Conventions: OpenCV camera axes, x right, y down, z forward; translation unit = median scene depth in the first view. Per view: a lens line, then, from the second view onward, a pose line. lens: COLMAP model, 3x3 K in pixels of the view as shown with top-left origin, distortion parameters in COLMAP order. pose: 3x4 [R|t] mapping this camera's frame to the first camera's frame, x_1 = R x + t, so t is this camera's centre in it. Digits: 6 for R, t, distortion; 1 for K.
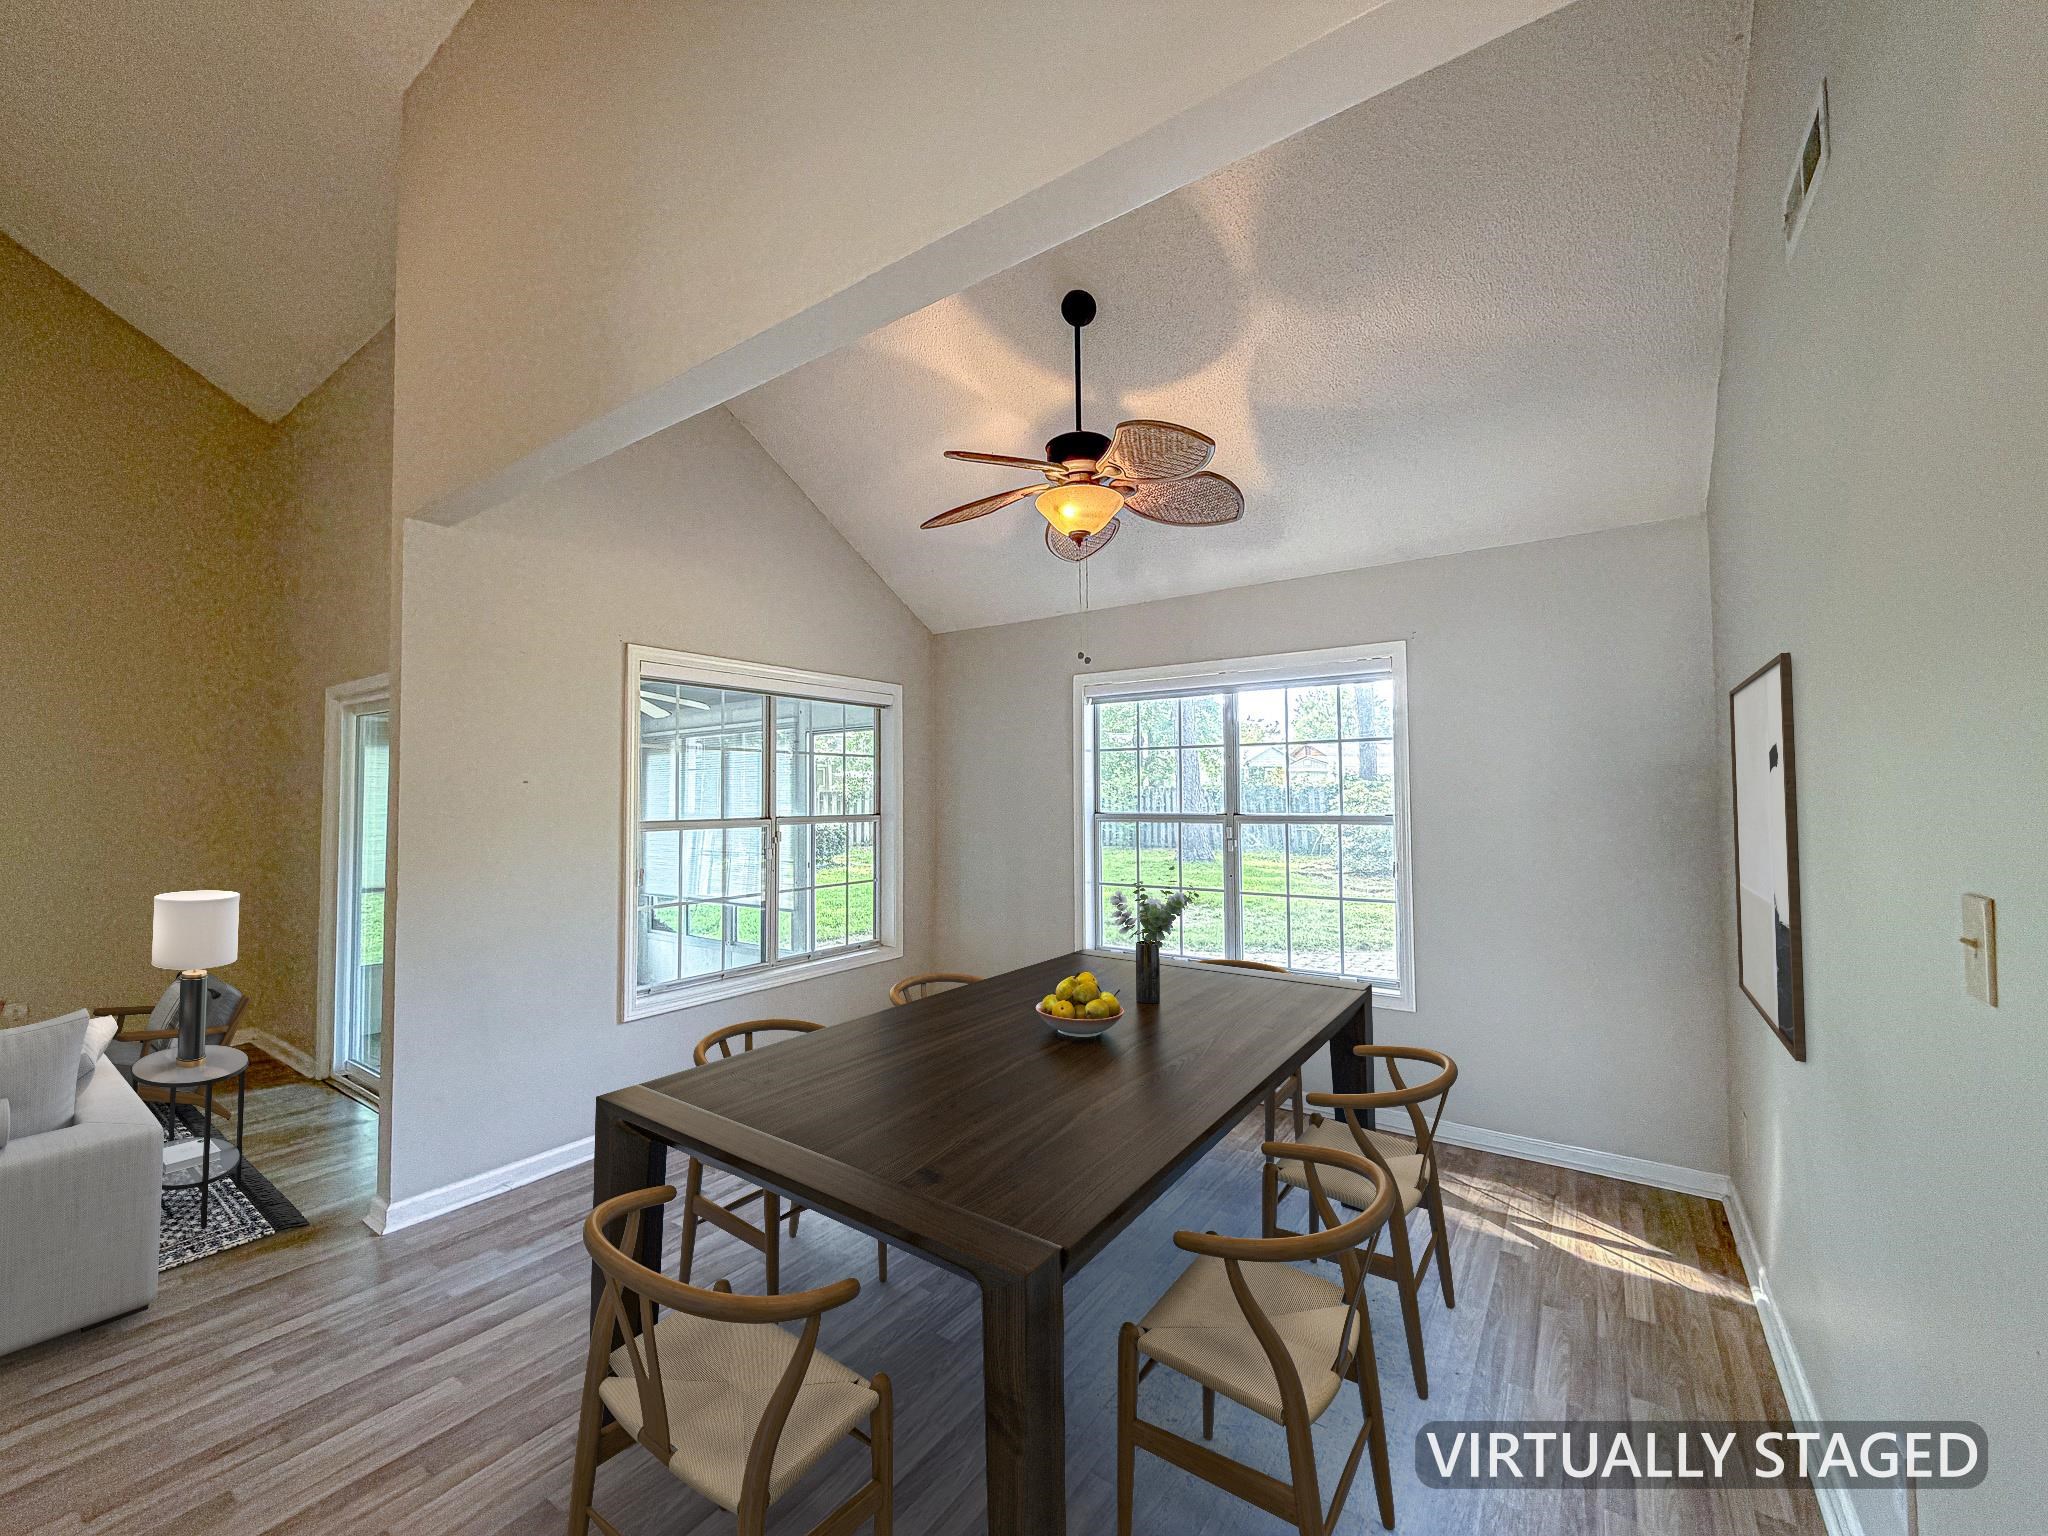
lens RADIAL K [[818.2, 0, 1019.0], [0, 818.2, 770.1], [0, 0, 1]] dist [-0.002179, -0.000254]
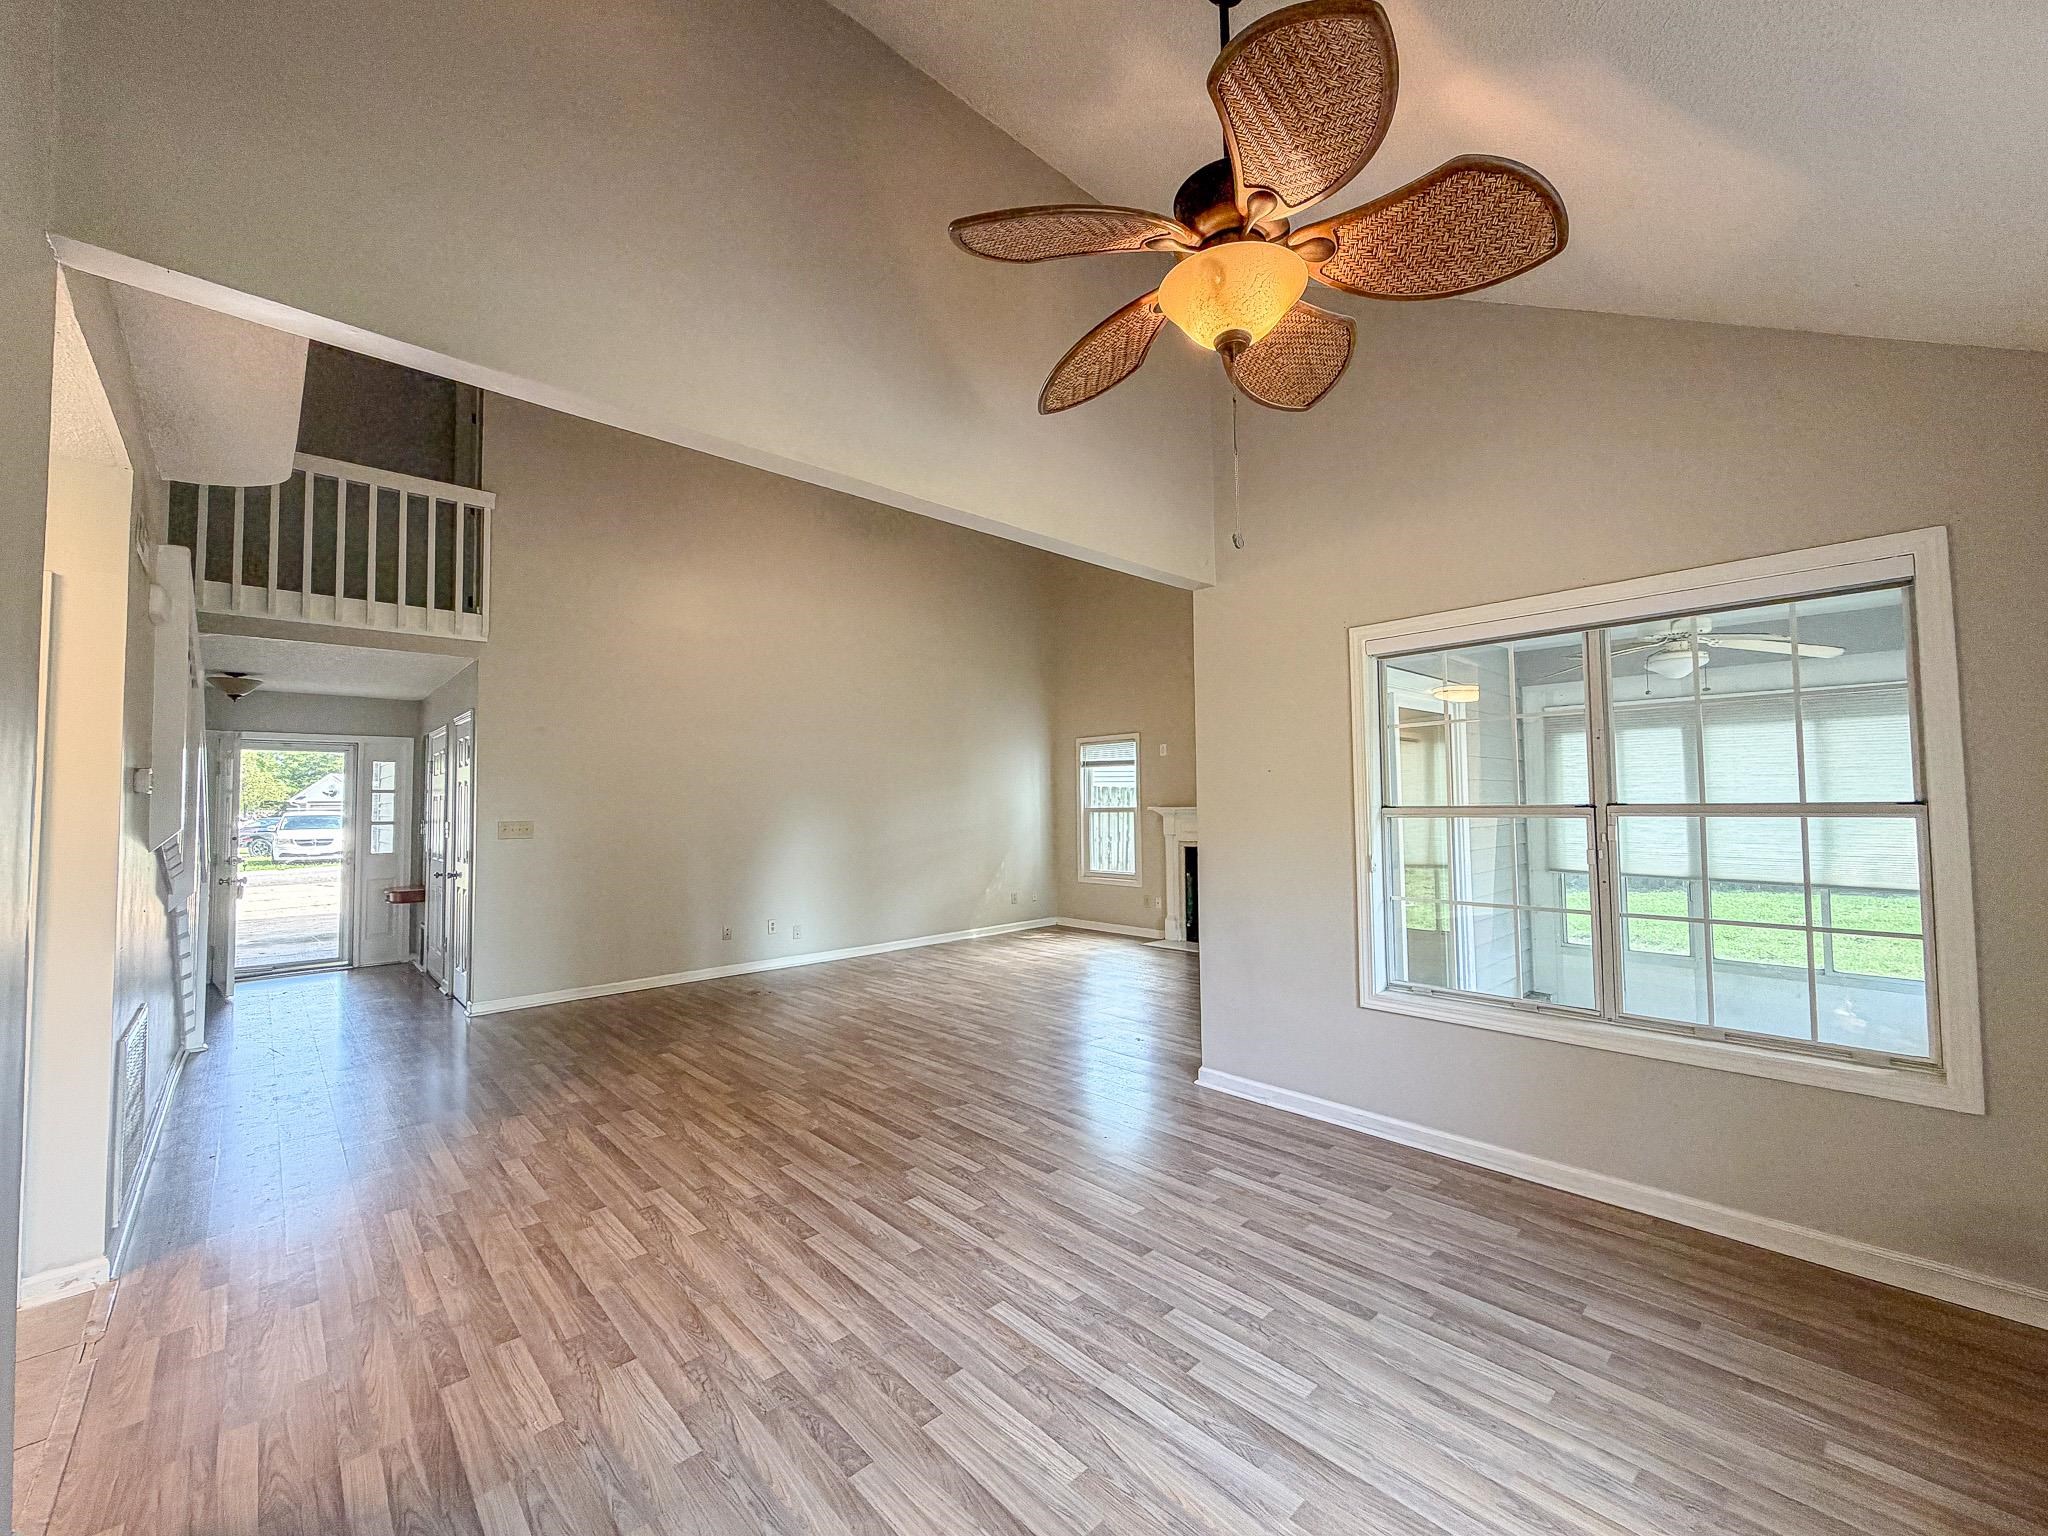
lens RADIAL K [[816.7, 0, 1016.3], [0, 816.7, 768.7], [0, 0, 1]] dist [-0.000474, 0.000565]
pose [[-0.213419, -0.031407, -0.976456, 0.556902], [0.046532, 0.998022, -0.042271, 0.037487], [0.975852, -0.054458, -0.211536, 0.768075]]
